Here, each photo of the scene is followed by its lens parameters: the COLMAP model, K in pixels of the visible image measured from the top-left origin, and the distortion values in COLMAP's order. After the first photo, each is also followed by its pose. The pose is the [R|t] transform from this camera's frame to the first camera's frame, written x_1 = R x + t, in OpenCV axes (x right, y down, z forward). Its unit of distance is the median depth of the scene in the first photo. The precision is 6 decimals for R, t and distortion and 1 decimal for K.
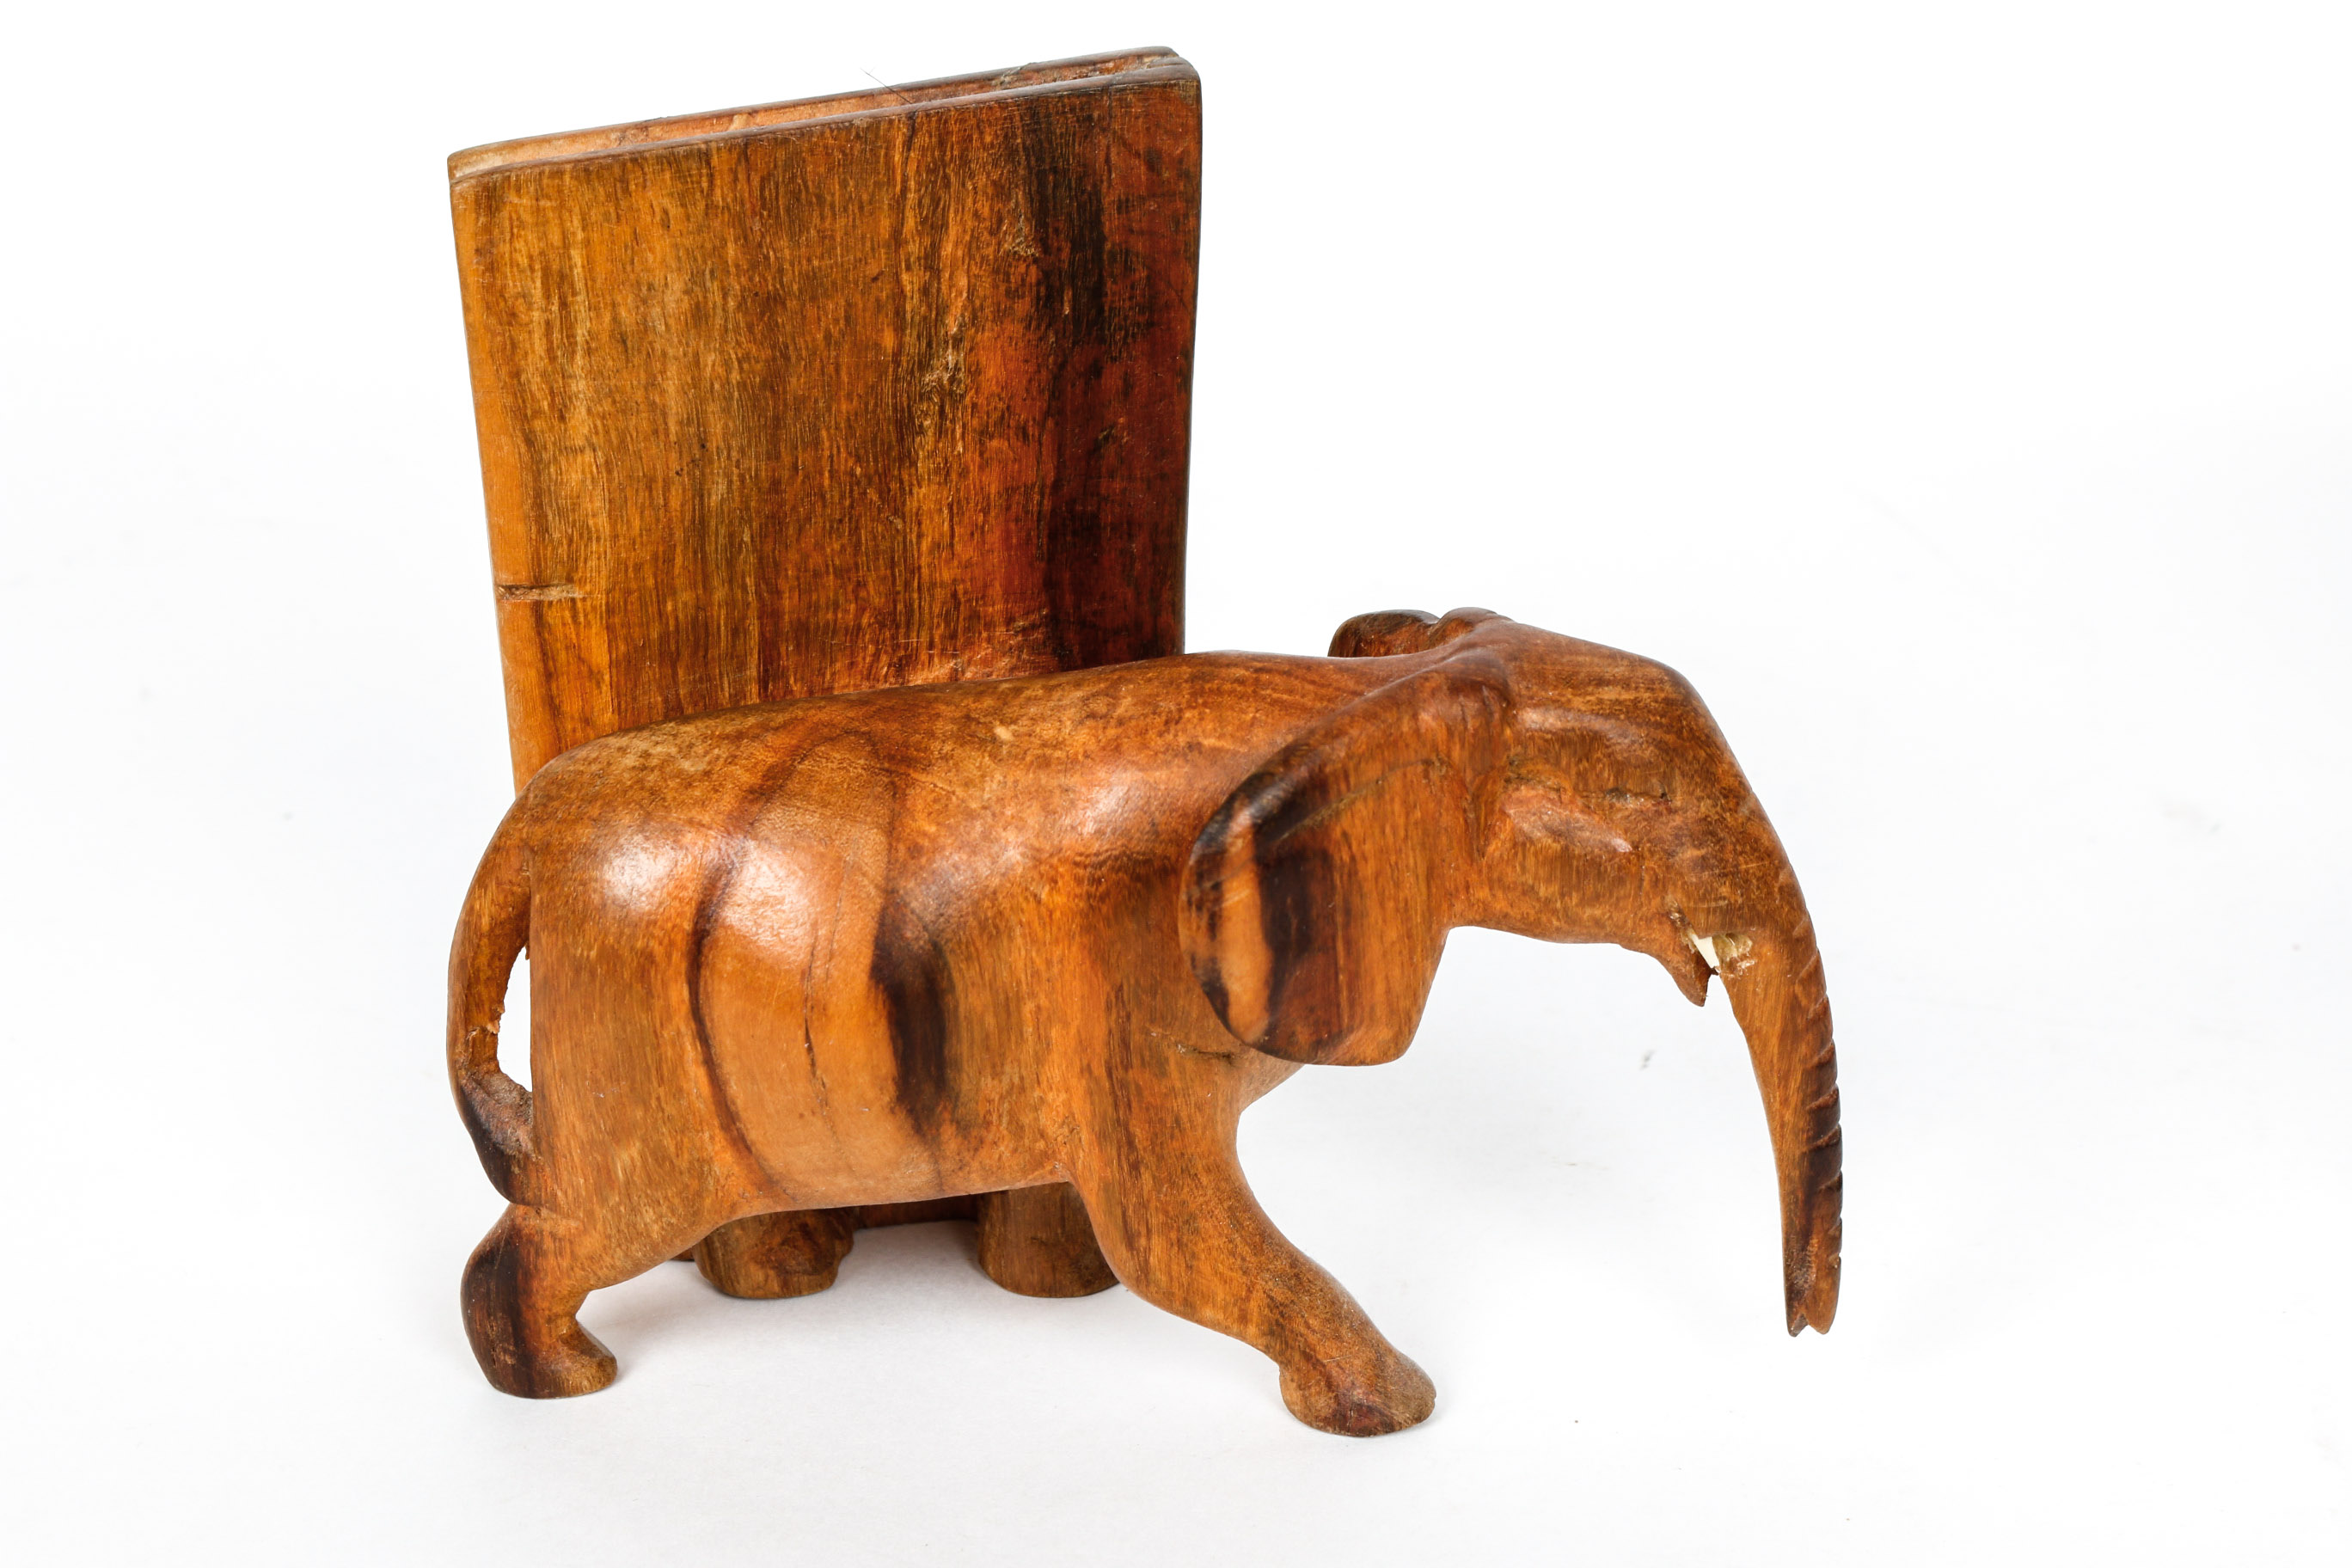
lens RADIAL K [[4018.8, 0, 1176.0], [0, 4018.8, 784.0], [0, 0, 1]] dist [-0.034064, 0.038067]
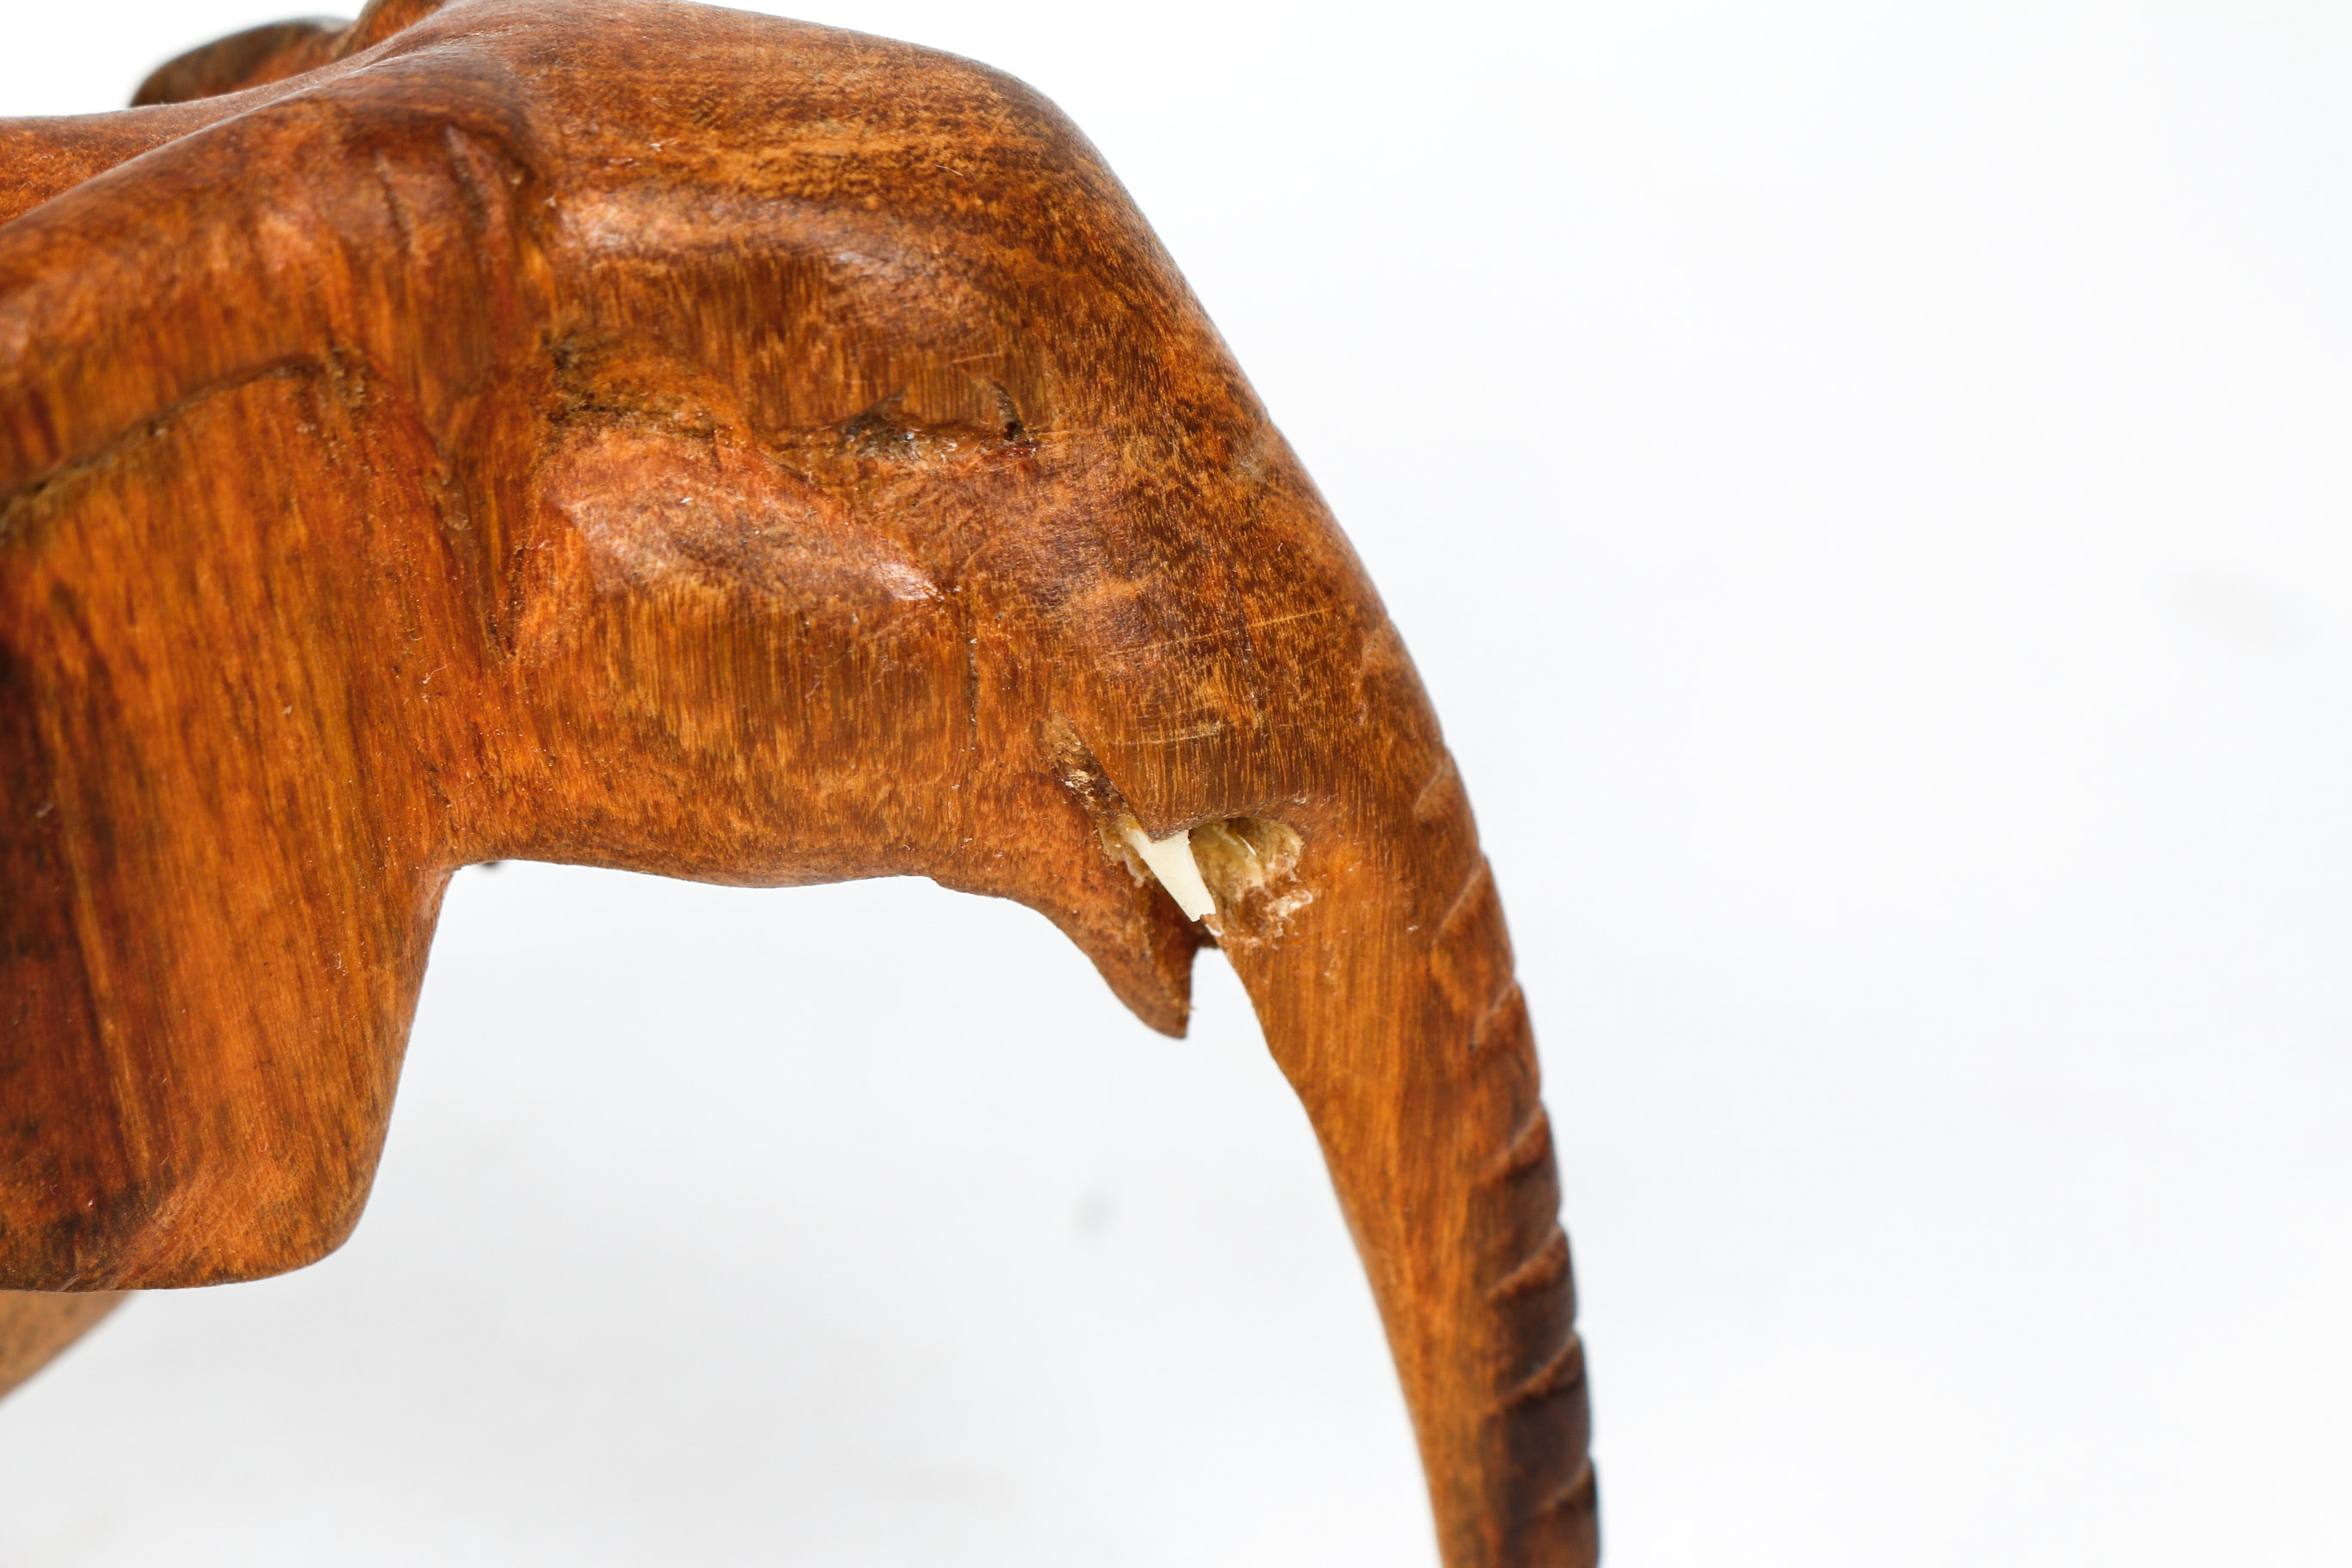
lens RADIAL K [[5555.5, 0, 1176.0], [0, 5555.5, 784.0], [0, 0, 1]] dist [0.025234, -0.016220]
pose [[0.990548, -0.077061, 0.113474, 0.078182], [0.079562, 0.996673, -0.017672, 0.042834], [-0.111735, 0.026534, 0.993384, 0.520249]]
